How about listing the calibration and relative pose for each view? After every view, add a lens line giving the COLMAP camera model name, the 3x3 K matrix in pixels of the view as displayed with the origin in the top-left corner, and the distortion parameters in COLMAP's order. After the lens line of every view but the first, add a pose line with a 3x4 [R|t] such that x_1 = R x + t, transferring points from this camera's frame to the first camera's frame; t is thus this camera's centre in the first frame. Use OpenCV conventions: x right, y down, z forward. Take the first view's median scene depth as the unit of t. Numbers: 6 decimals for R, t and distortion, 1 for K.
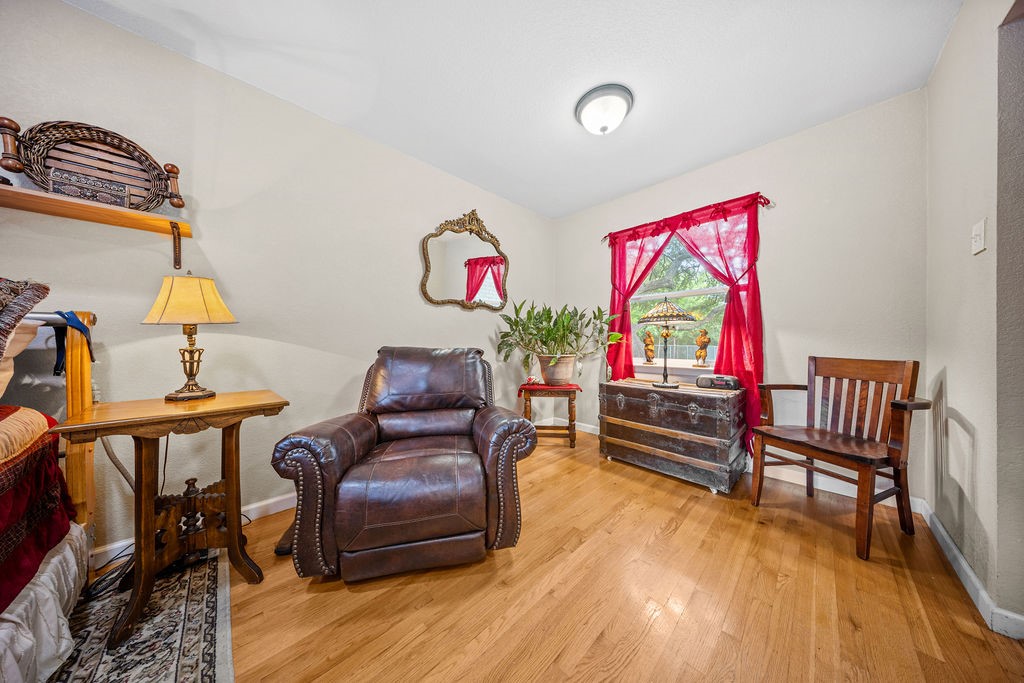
lens RADIAL K [[300.9, 0, 512.3], [0, 300.9, 344.7], [0, 0, 1]] dist [-0.000694, -0.000068]
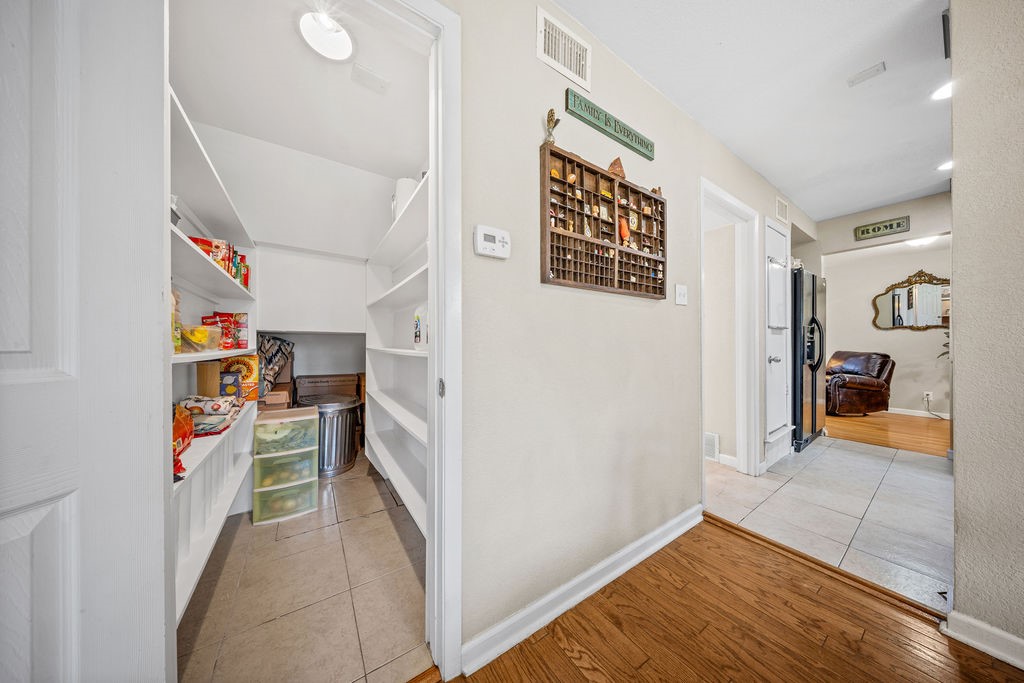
lens RADIAL K [[300.9, 0, 512.3], [0, 300.9, 344.7], [0, 0, 1]] dist [-0.000694, -0.000068]
pose [[-0.181483, -0.002051, -0.983392, 2.107294], [-0.001597, 0.999997, -0.001791, -0.033381], [0.983393, 0.001245, -0.181486, -1.009821]]
